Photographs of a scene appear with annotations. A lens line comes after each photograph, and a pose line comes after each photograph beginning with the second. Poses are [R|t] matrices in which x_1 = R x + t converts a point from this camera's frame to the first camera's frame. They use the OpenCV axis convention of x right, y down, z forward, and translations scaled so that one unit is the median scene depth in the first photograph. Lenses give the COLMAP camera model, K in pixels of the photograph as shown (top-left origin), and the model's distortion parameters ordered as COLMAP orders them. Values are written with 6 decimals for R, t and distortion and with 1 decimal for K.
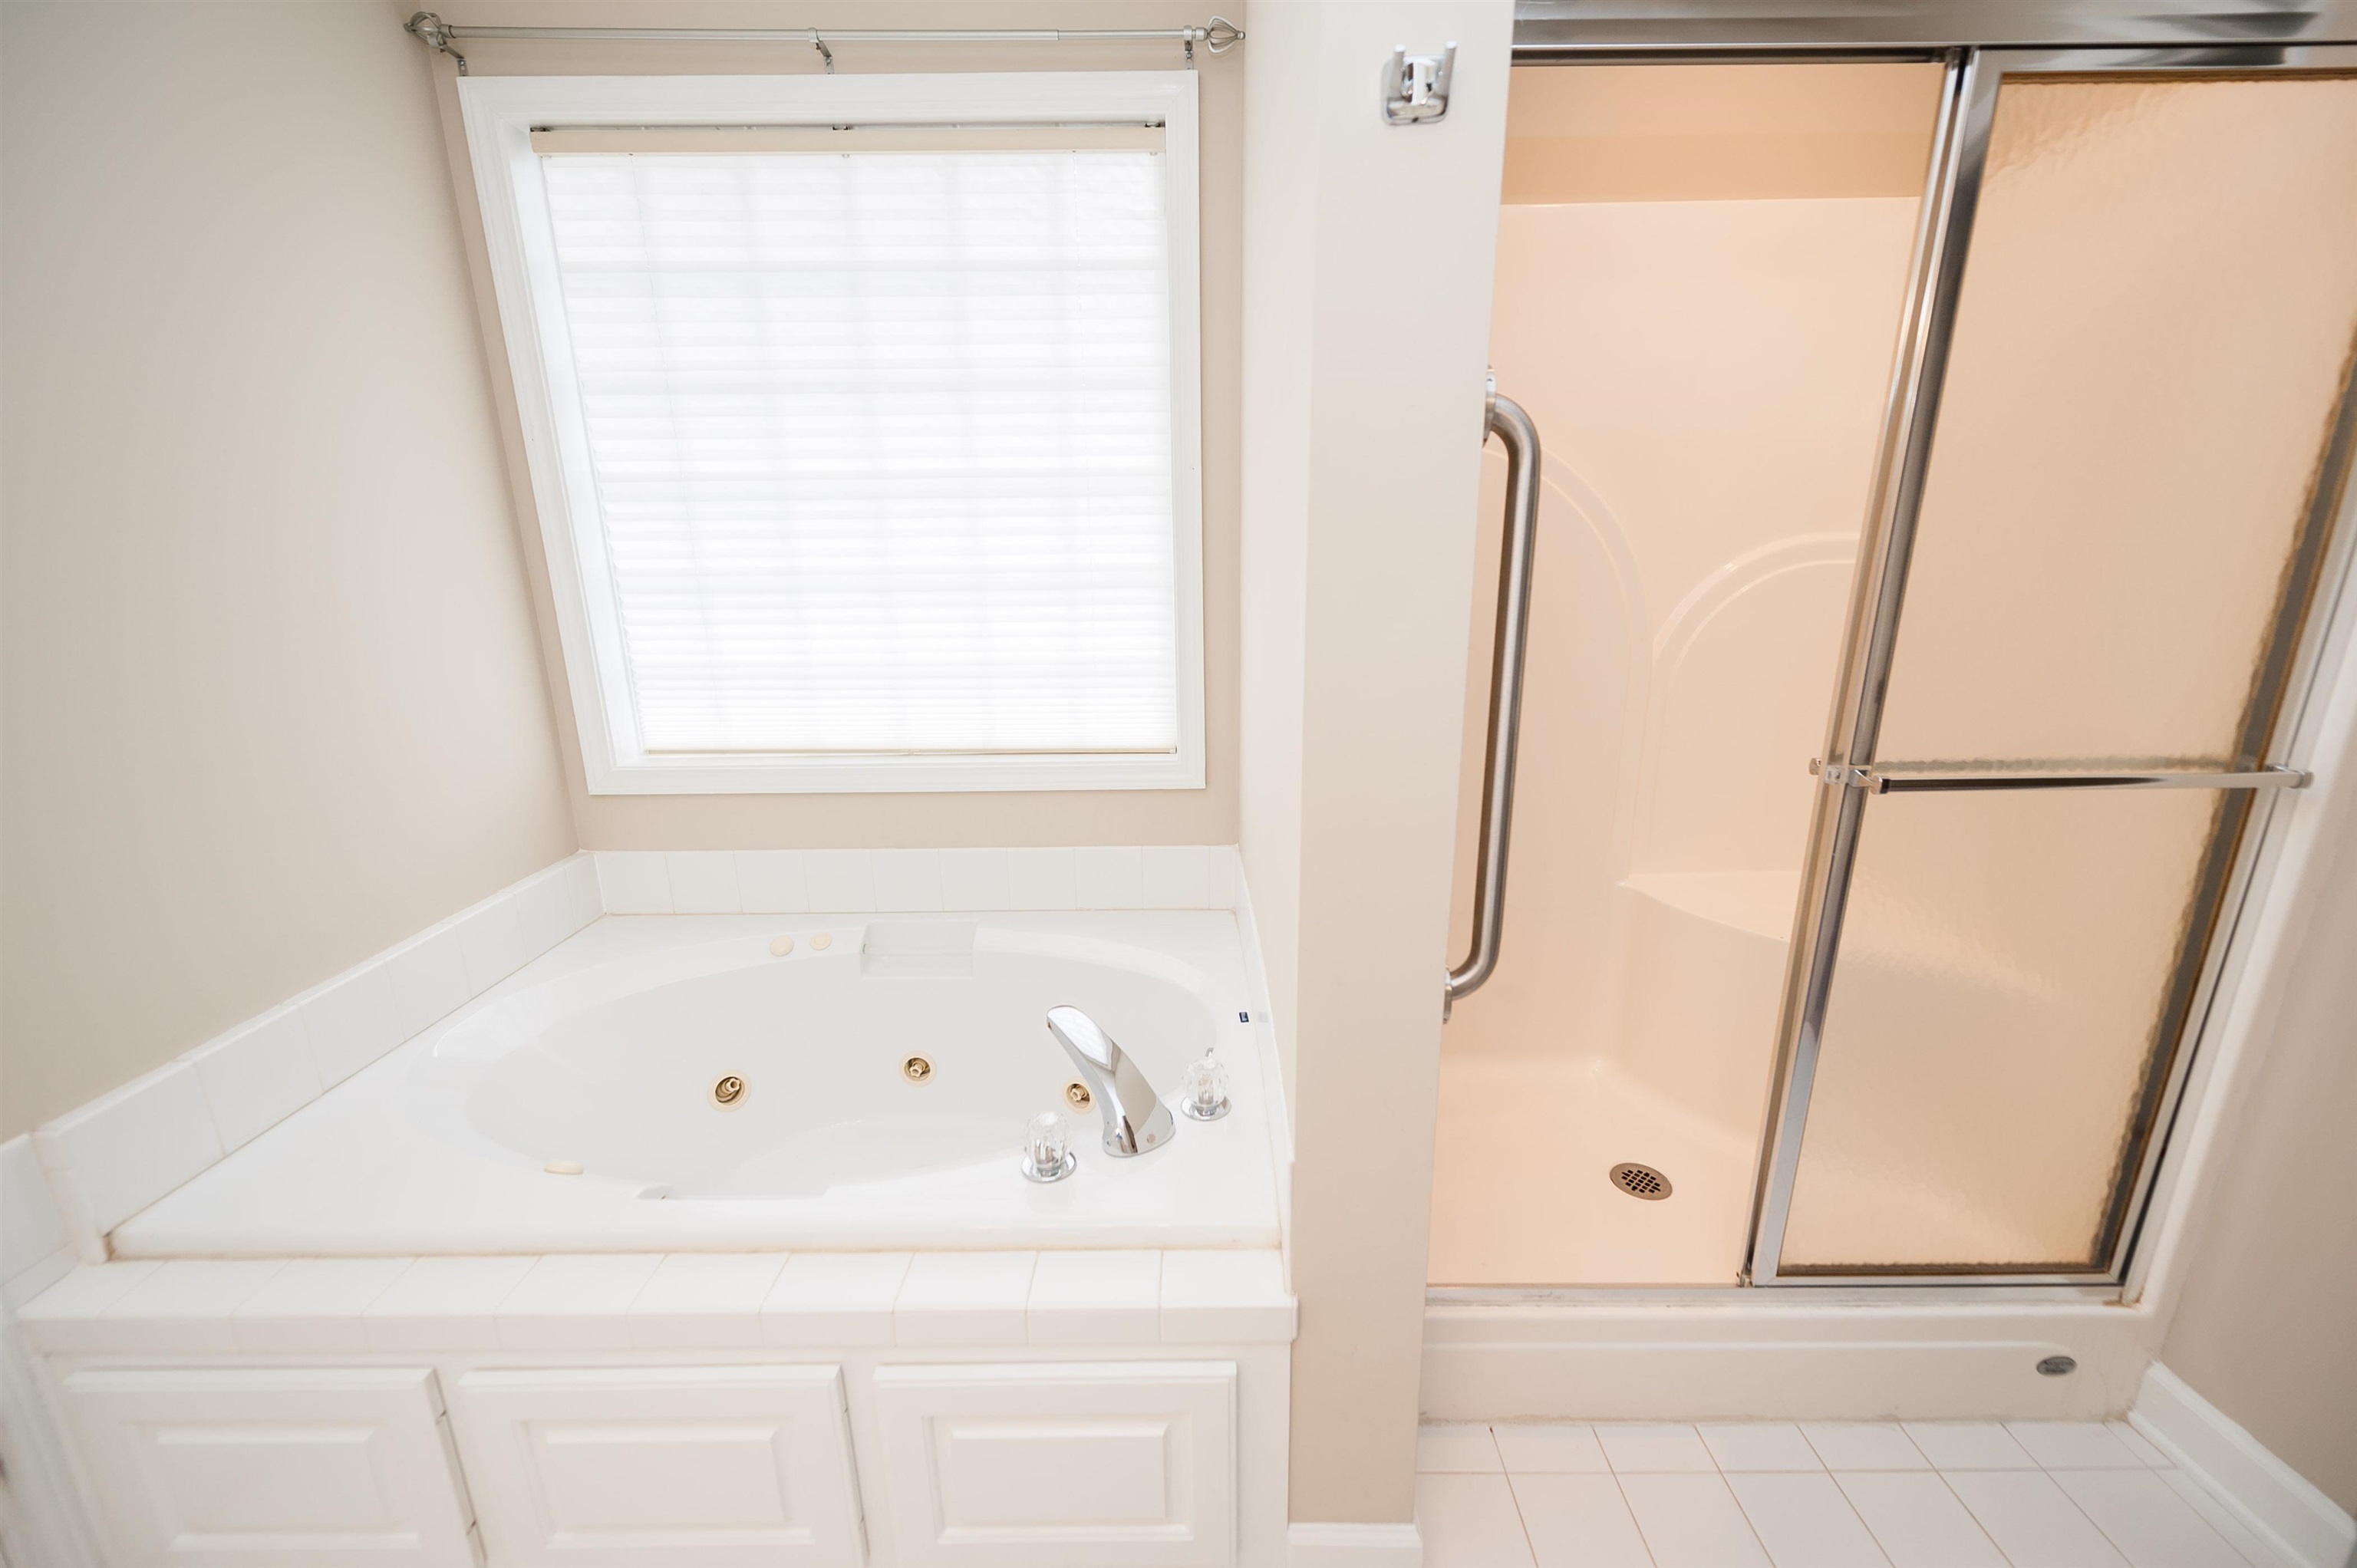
lens RADIAL K [[925.2, 0, 1189.3], [0, 925.2, 791.2], [0, 0, 1]] dist [0.002005, -0.000920]
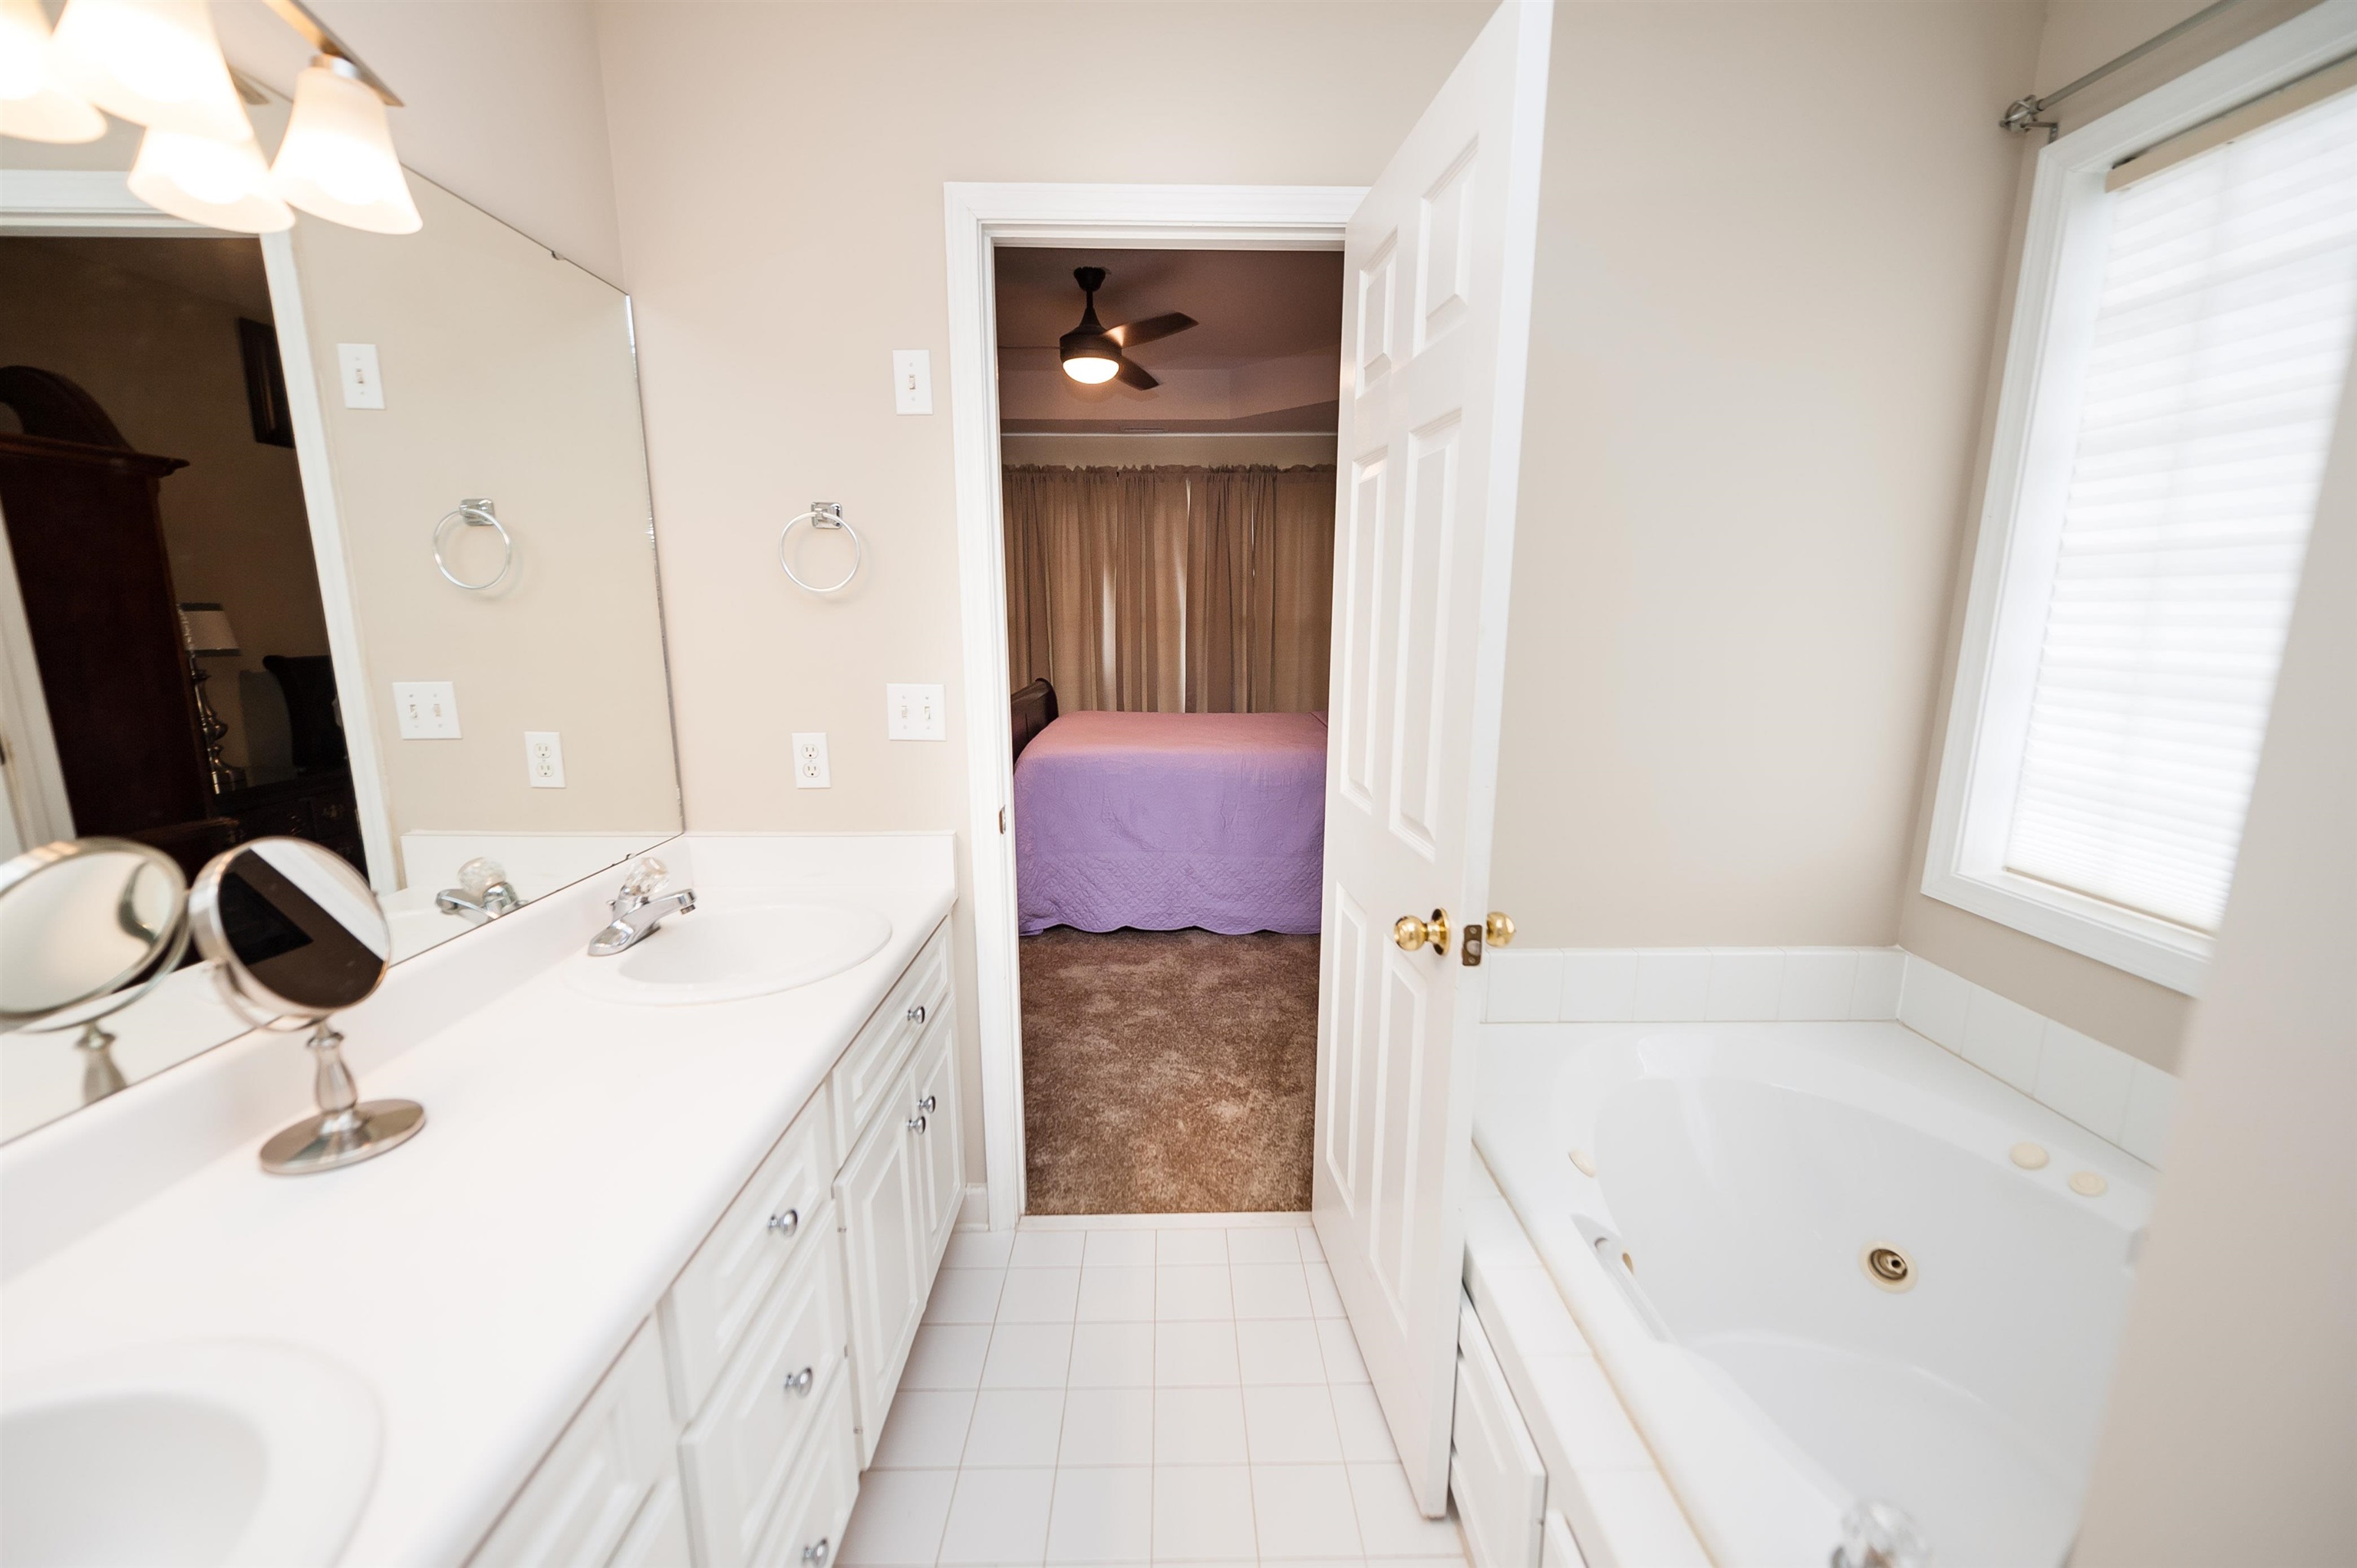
lens RADIAL K [[925.2, 0, 1189.3], [0, 925.2, 791.2], [0, 0, 1]] dist [0.002005, -0.000920]
pose [[0.016477, 0.198448, -0.979973, 0.253993], [-0.263661, 0.946278, 0.187191, -0.082644], [0.964475, 0.255297, 0.067915, 0.238593]]
